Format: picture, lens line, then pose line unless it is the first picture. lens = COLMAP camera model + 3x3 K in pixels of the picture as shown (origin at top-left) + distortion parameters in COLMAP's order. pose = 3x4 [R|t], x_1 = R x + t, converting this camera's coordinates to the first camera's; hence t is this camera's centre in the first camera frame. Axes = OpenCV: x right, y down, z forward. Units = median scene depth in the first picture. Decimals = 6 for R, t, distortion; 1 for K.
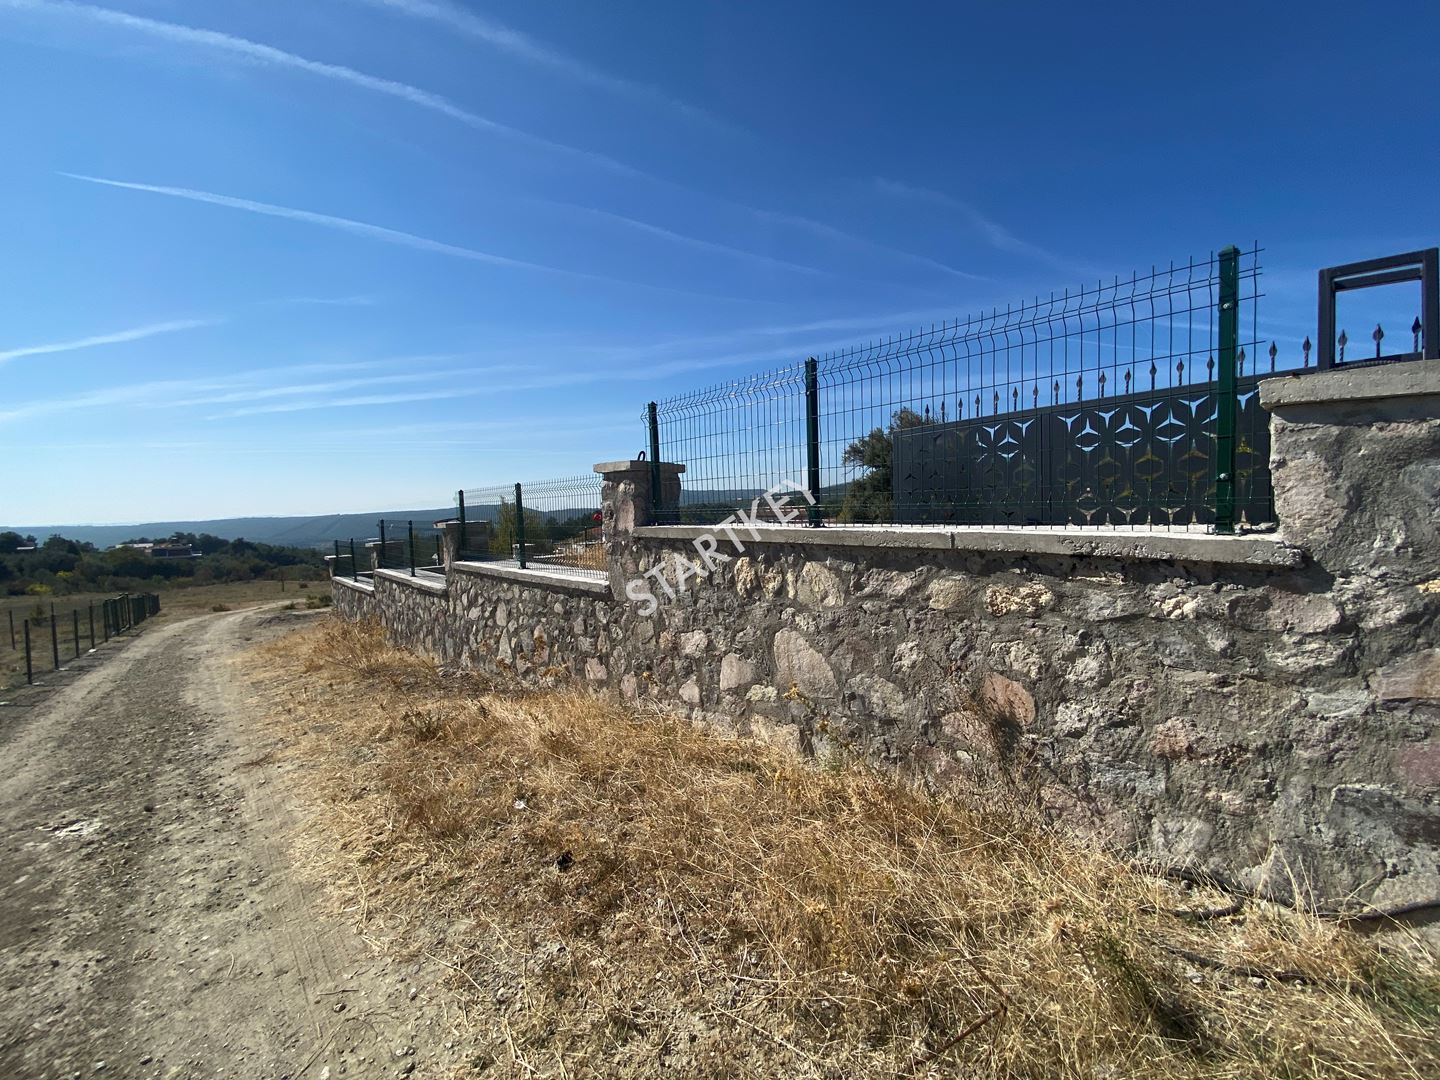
lens RADIAL K [[579.0, 0, 727.7], [0, 579.0, 550.8], [0, 0, 1]] dist [0.013885, -0.017475]
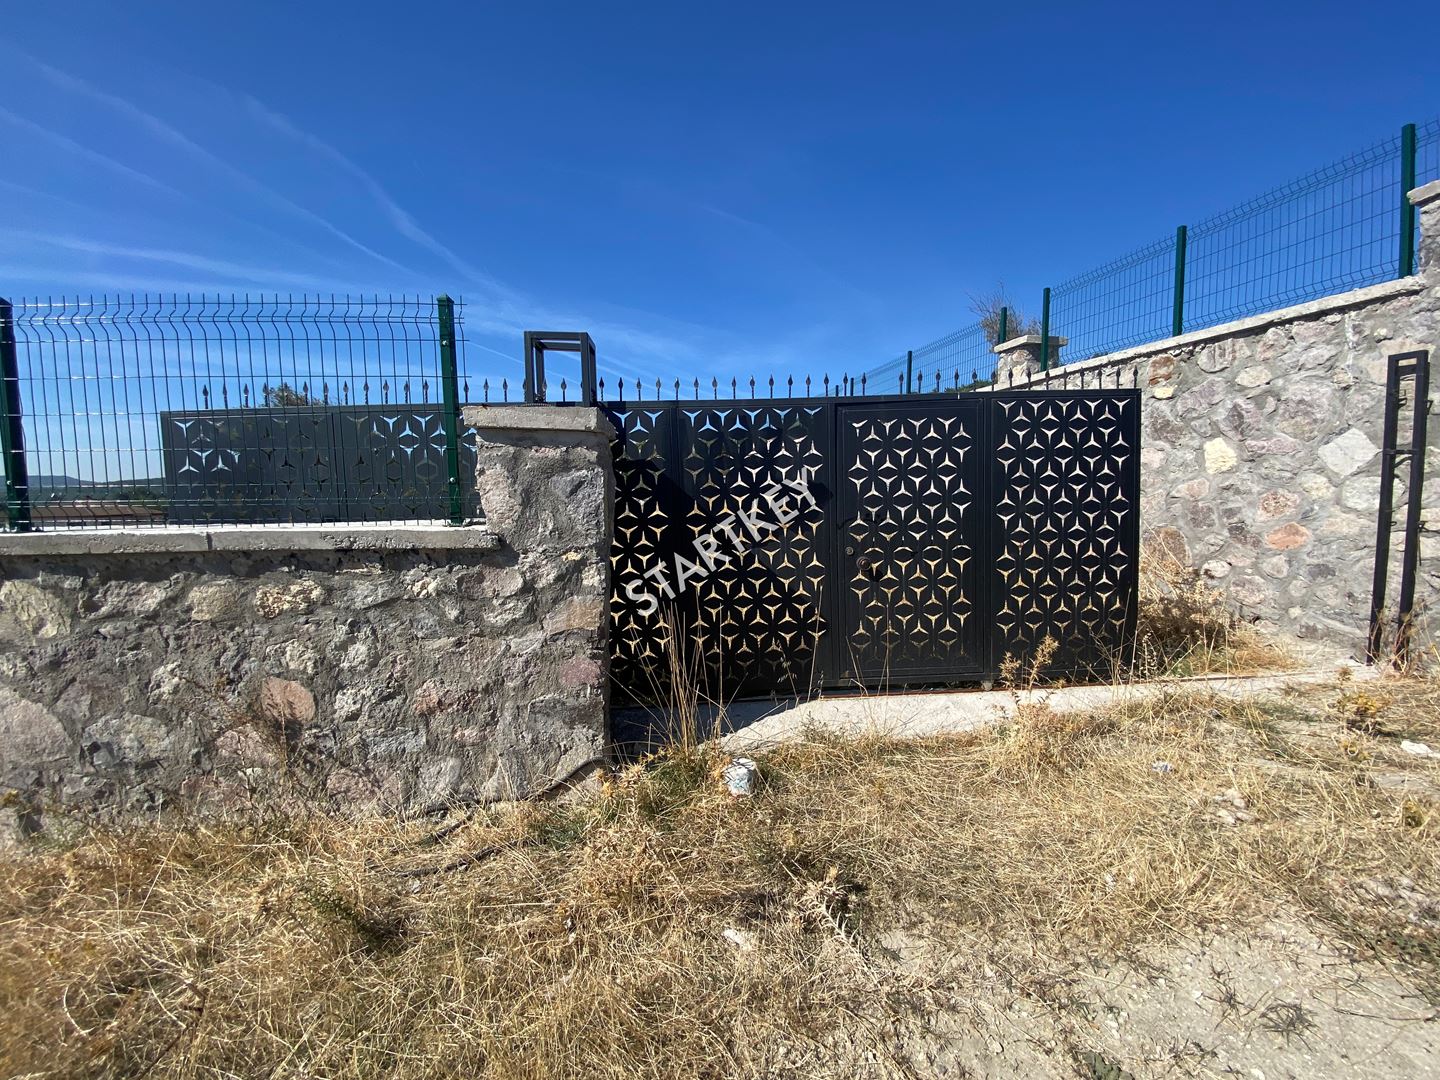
lens RADIAL K [[579.0, 0, 734.6], [0, 579.0, 543.5], [0, 0, 1]] dist [0.013885, -0.017475]
pose [[0.604334, -0.053589, 0.794927, 0.150275], [0.056927, 0.998090, 0.024007, 0.009131], [-0.794695, 0.030744, 0.606230, -0.167673]]
